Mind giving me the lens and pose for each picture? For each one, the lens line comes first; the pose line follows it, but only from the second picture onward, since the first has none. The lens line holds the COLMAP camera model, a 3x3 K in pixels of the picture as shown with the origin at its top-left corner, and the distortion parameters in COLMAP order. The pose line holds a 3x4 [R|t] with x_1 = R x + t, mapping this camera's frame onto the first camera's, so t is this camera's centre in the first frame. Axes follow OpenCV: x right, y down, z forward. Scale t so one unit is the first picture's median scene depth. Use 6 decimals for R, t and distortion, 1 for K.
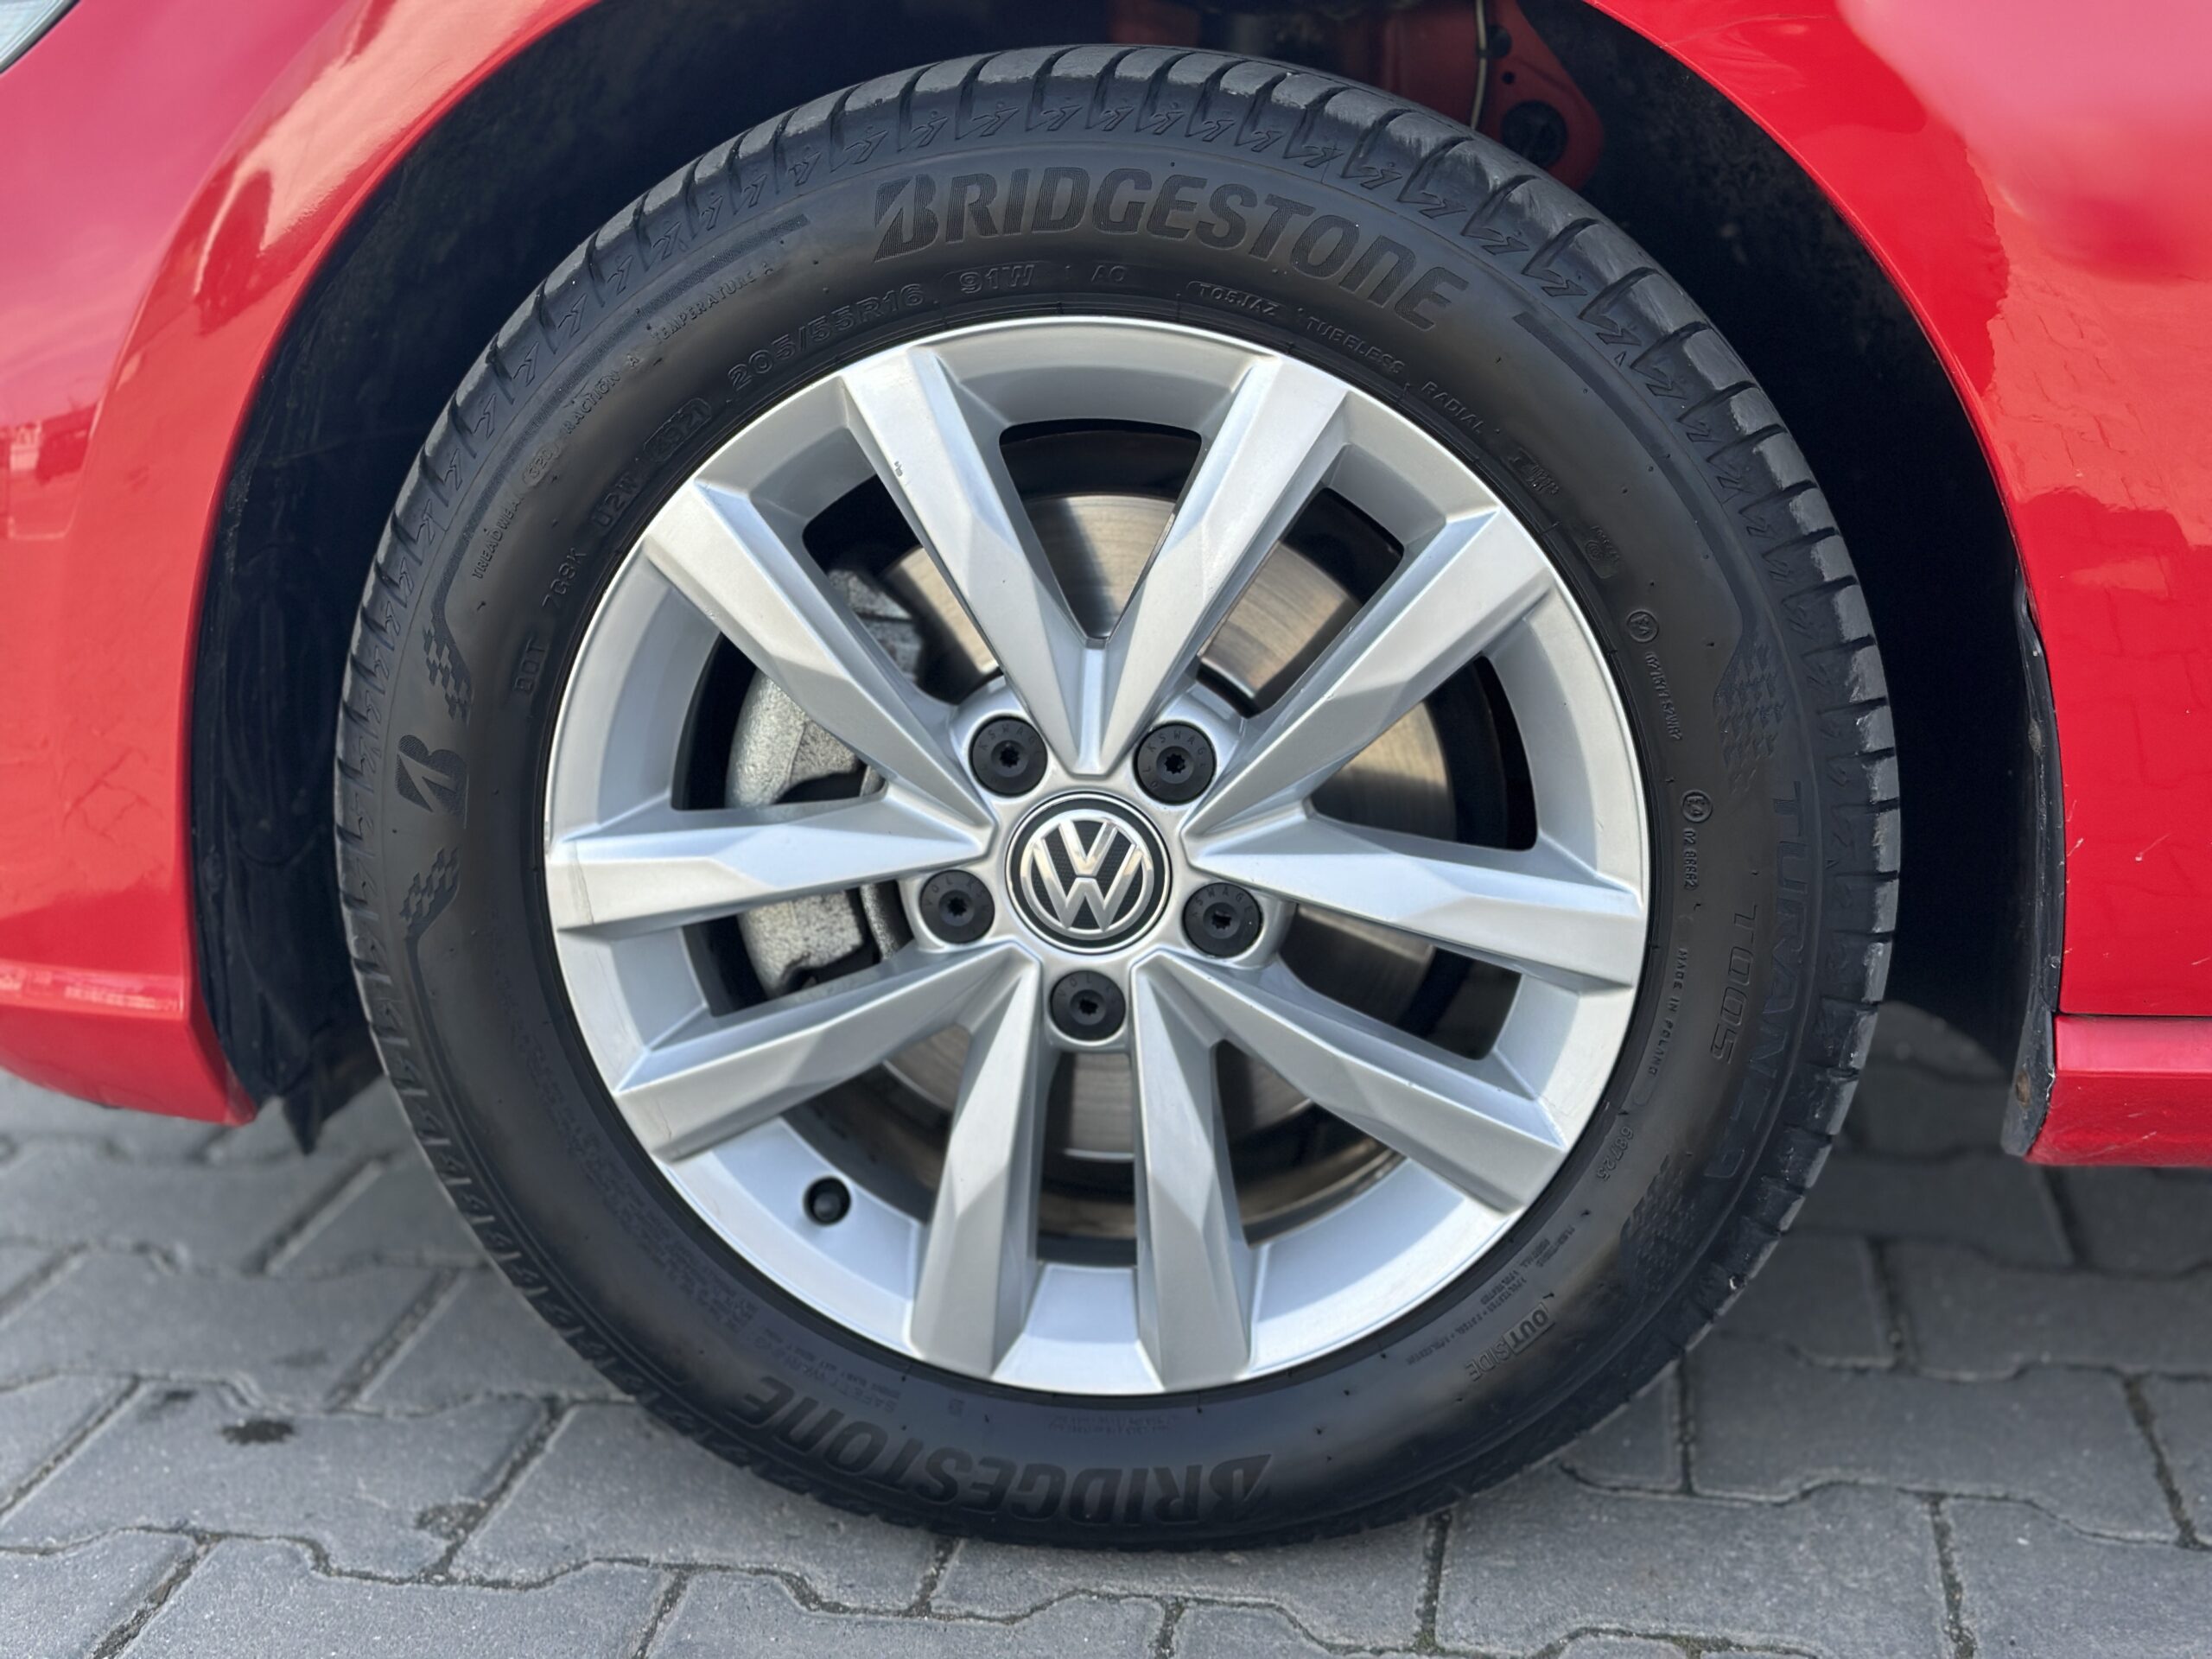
lens RADIAL K [[3070.3, 0, 1115.2], [0, 3070.3, 836.3], [0, 0, 1]] dist [0.195019, -0.437087]
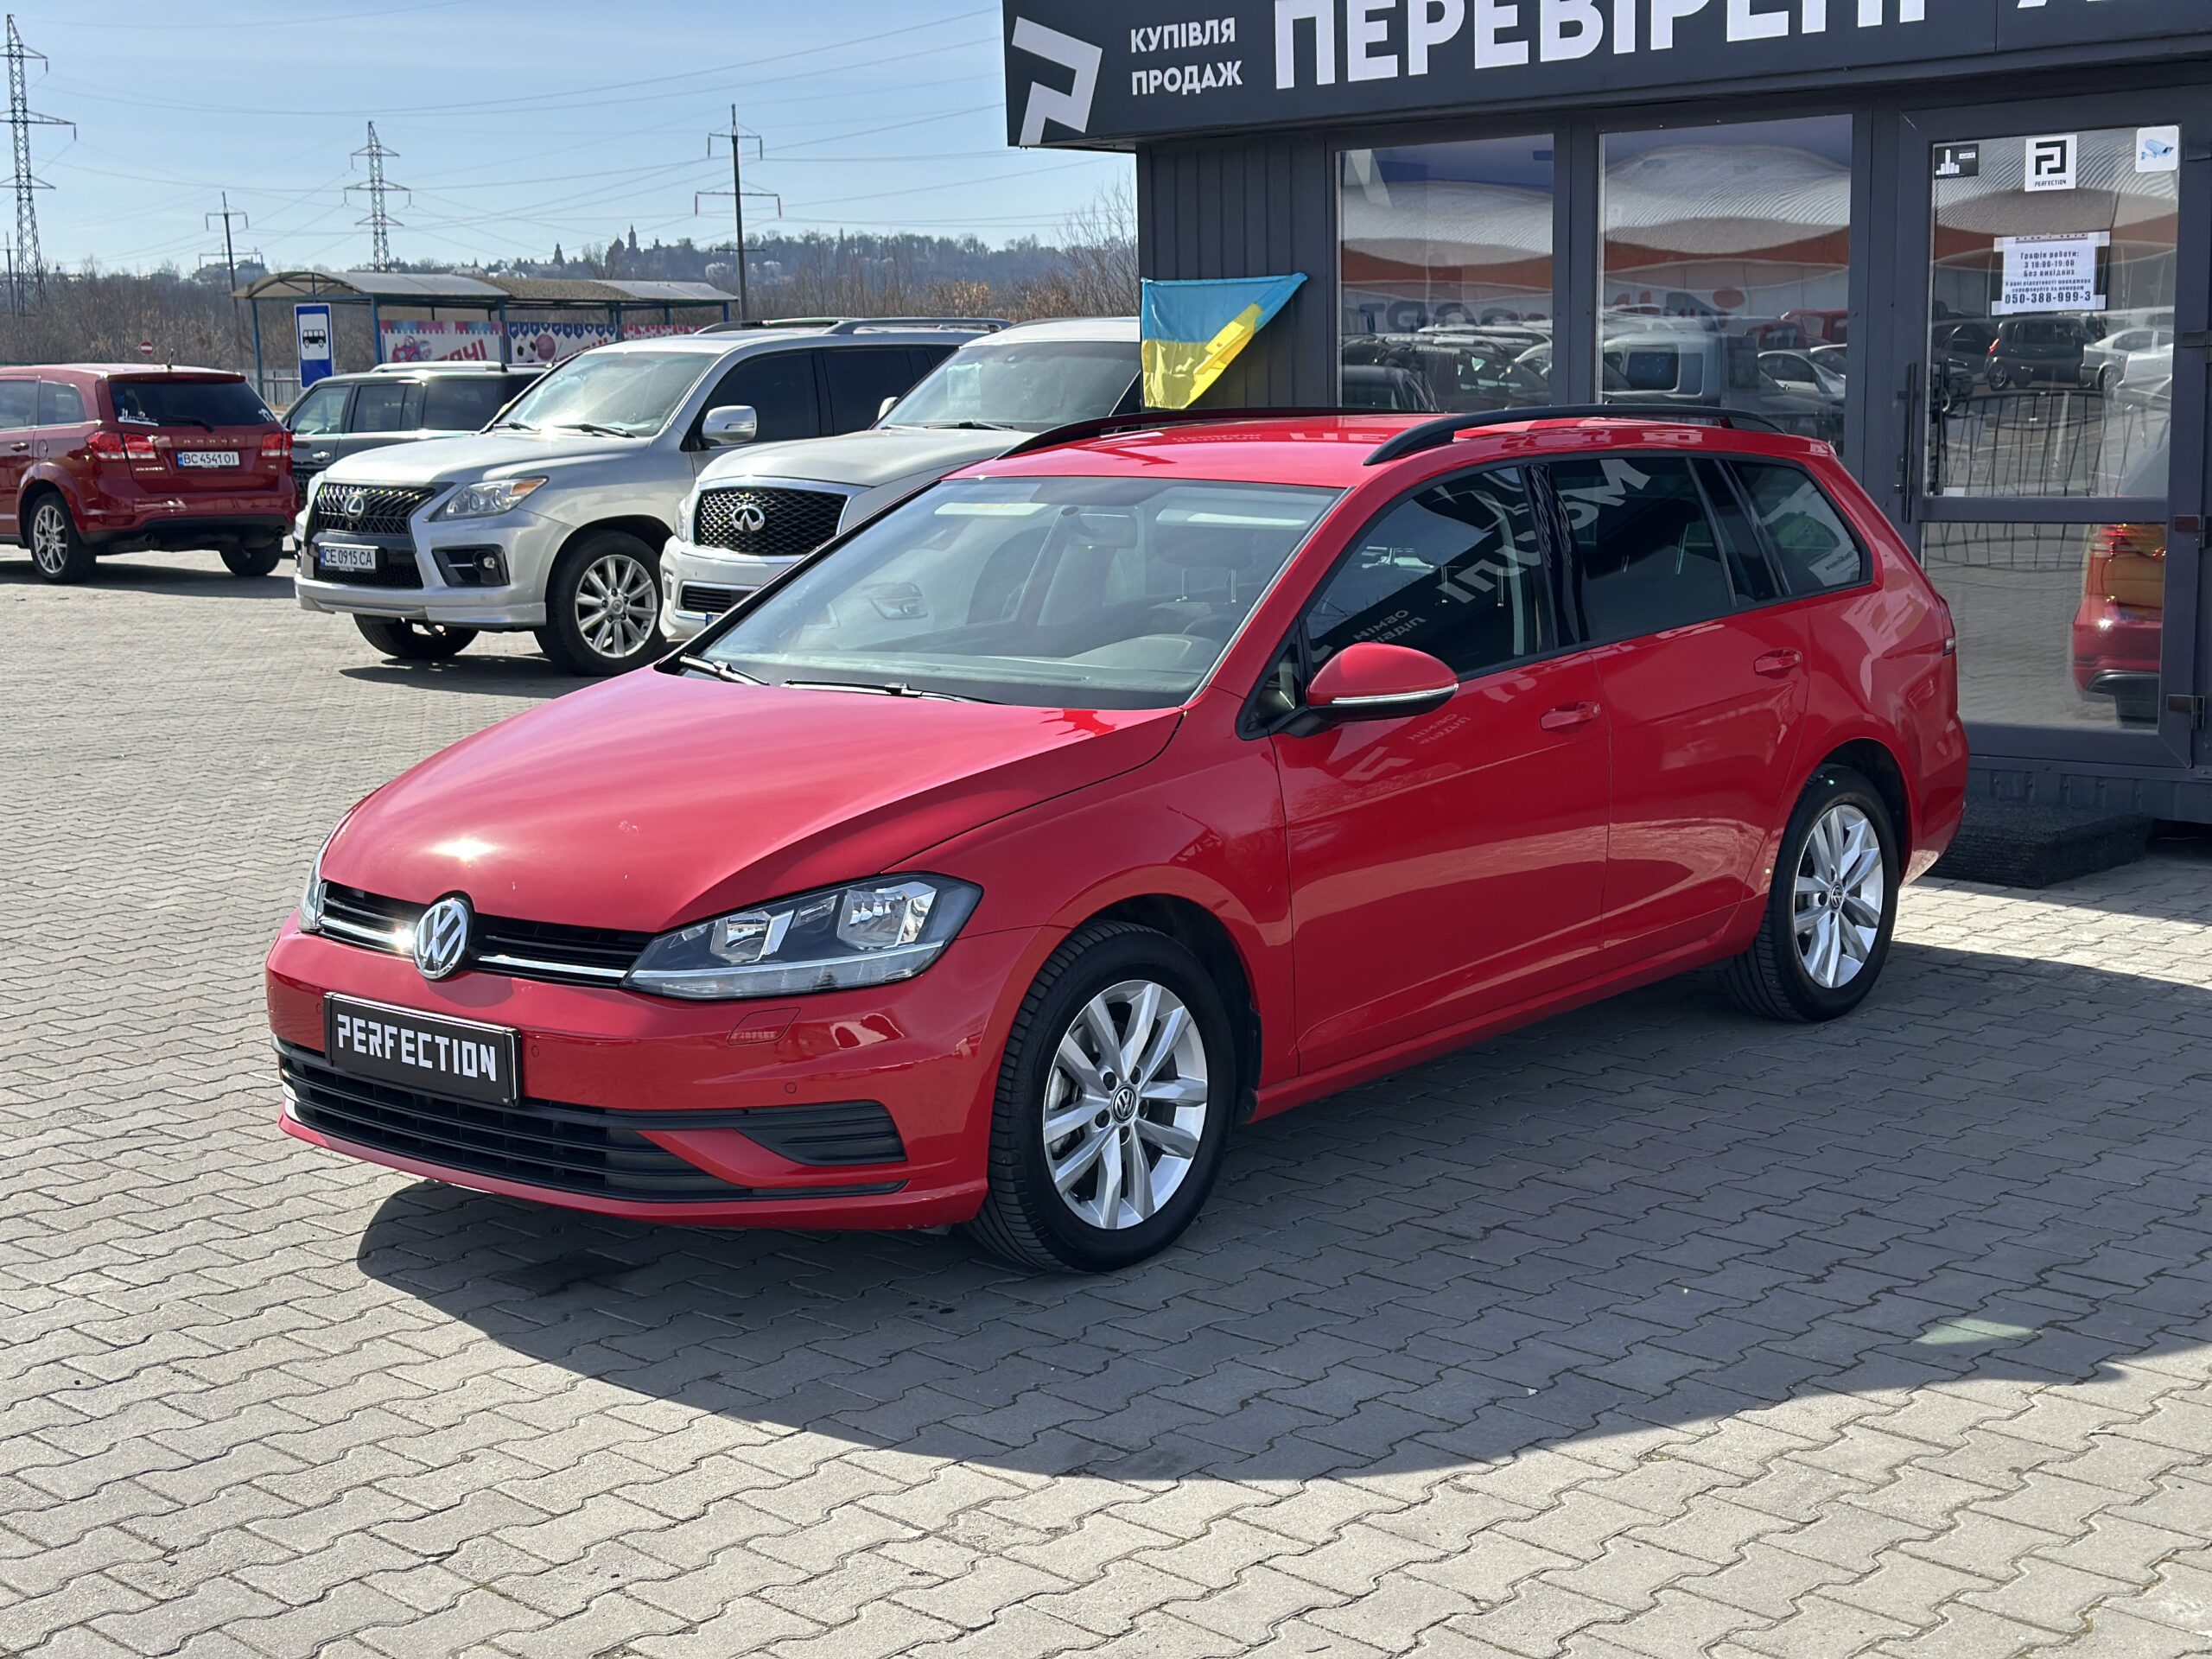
lens RADIAL K [[3066.6, 0, 1104.1], [0, 3066.6, 847.1], [0, 0, 1]] dist [0.203510, -0.474952]
pose [[0.543463, -0.136109, 0.828325, -3.553843], [0.190892, 0.980953, 0.035944, -0.502996], [-0.817440, 0.138586, 0.559093, -1.445208]]
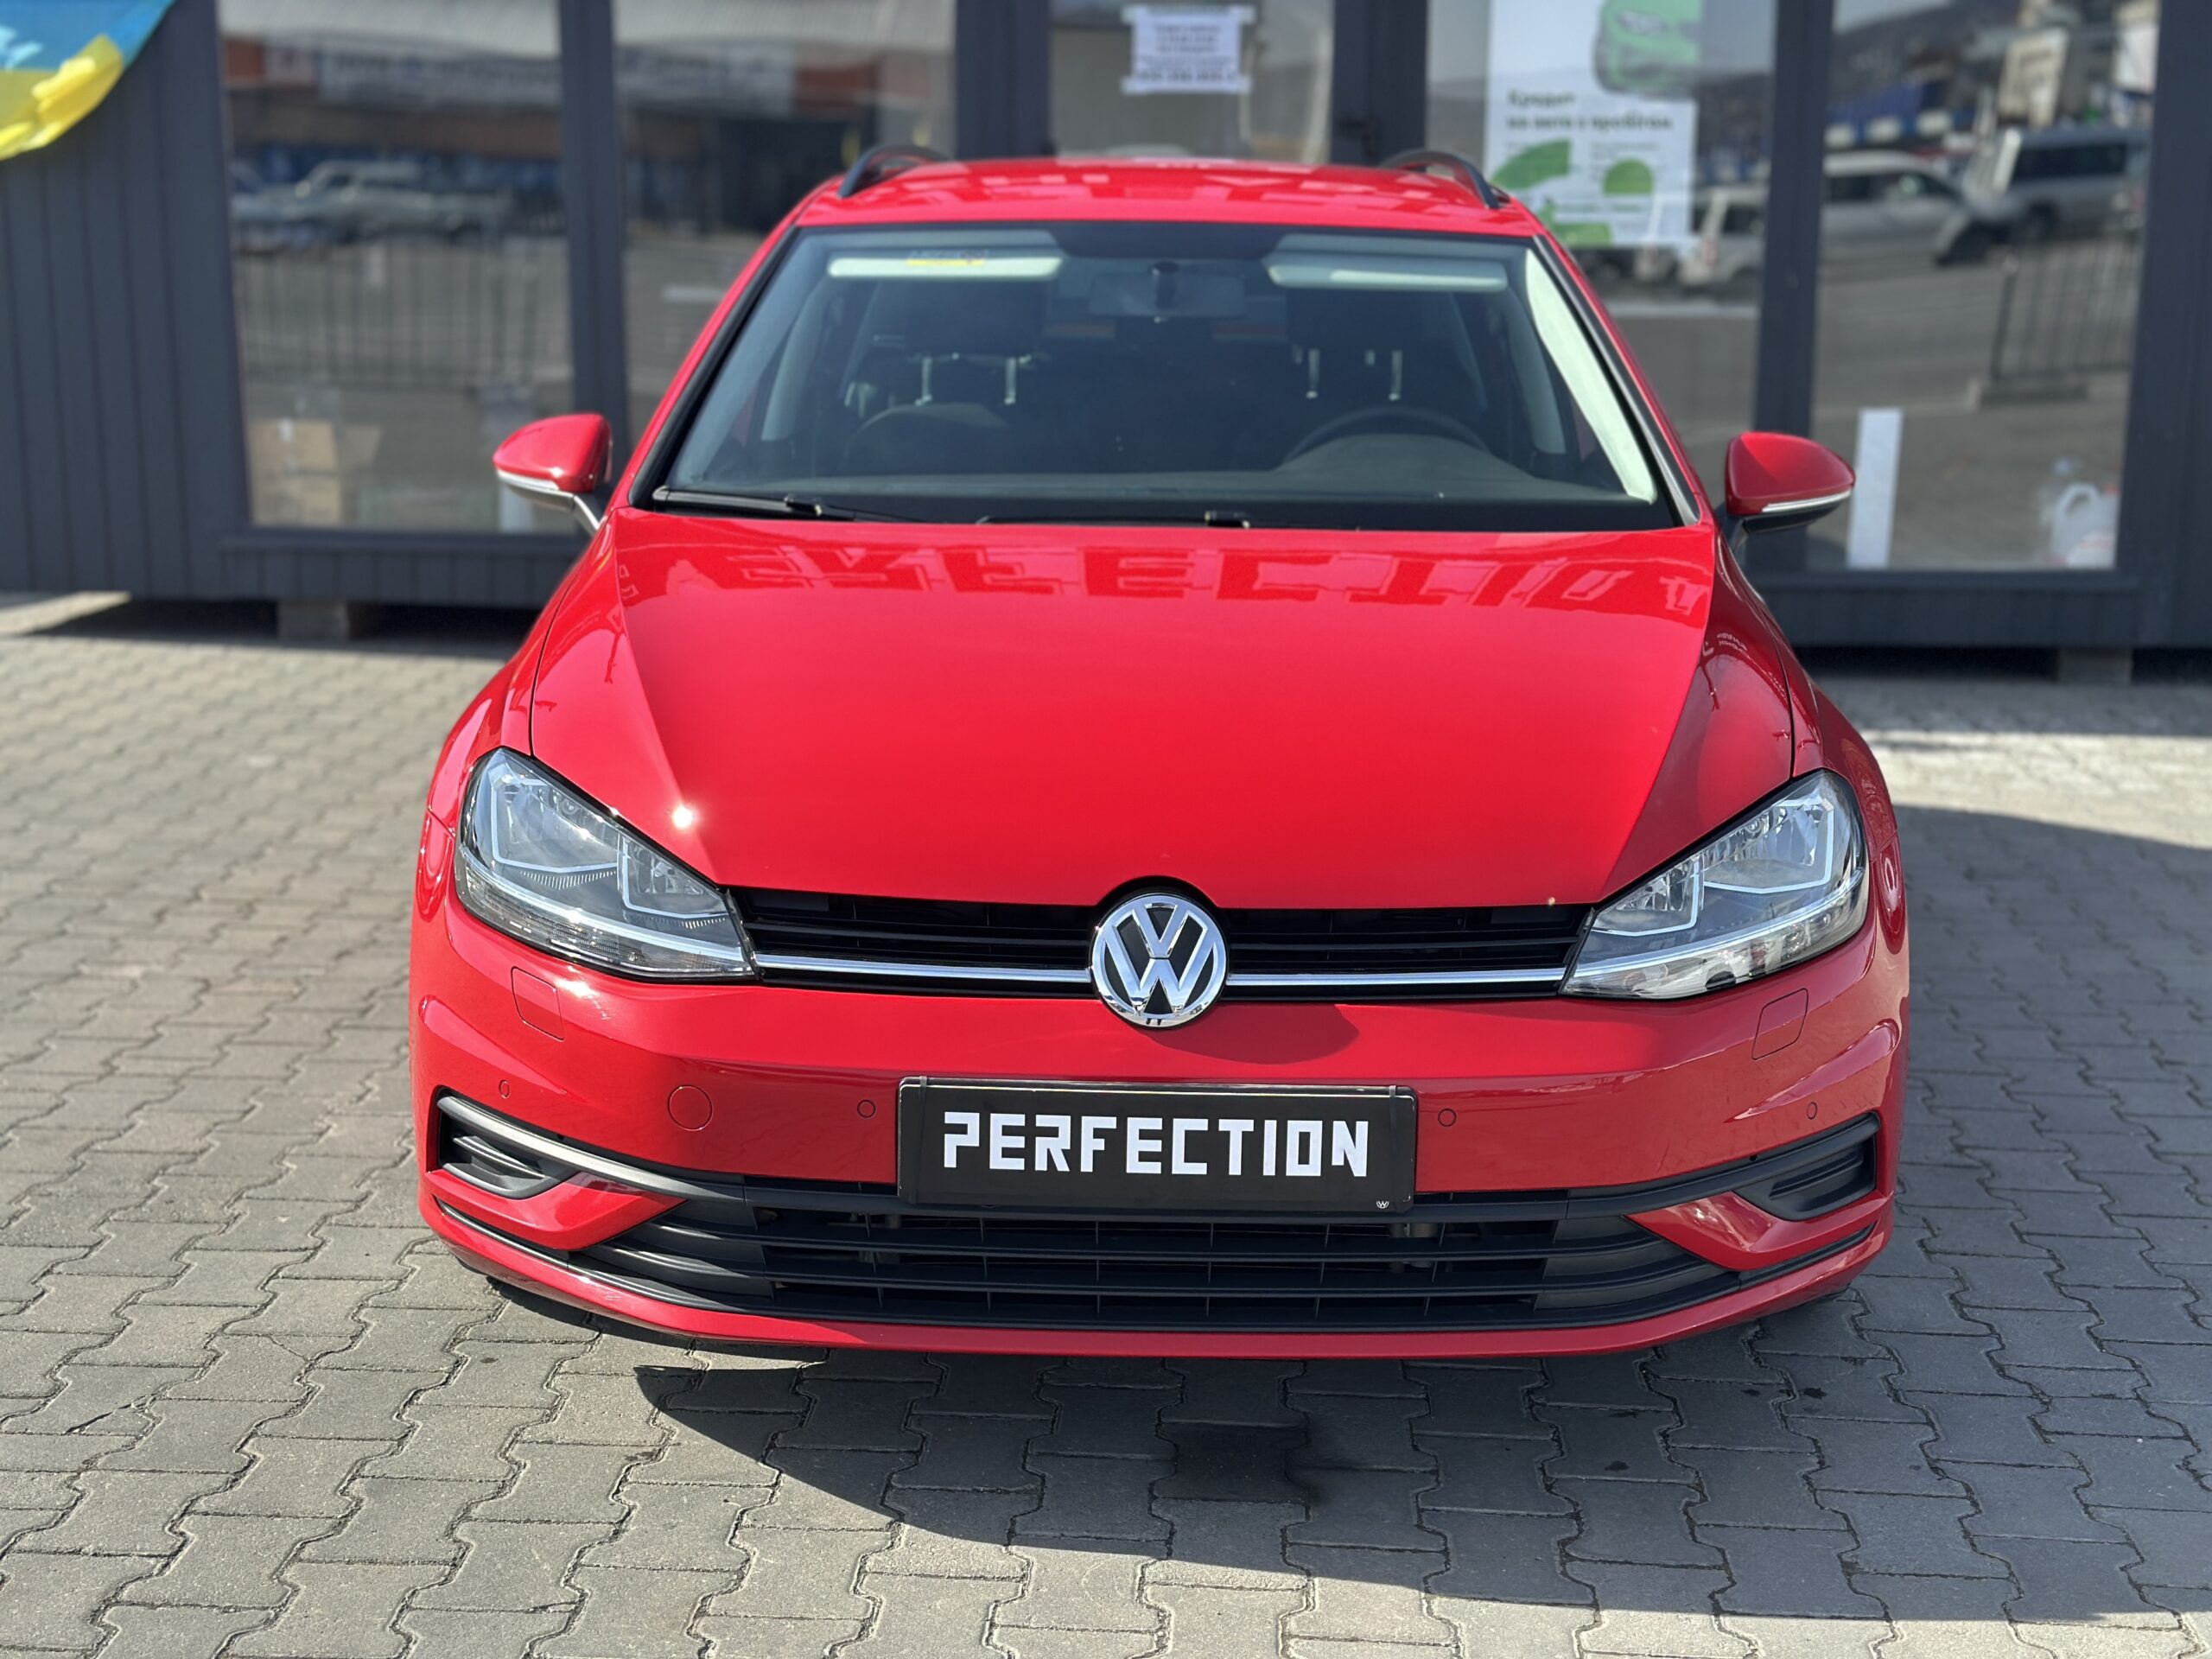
lens RADIAL K [[3070.3, 0, 1115.2], [0, 3070.3, 836.3], [0, 0, 1]] dist [0.195019, -0.437087]
pose [[-0.123476, -0.201185, 0.971740, -2.979133], [0.194667, 0.955296, 0.222517, -1.065774], [-0.973067, 0.216641, -0.078792, 1.899843]]
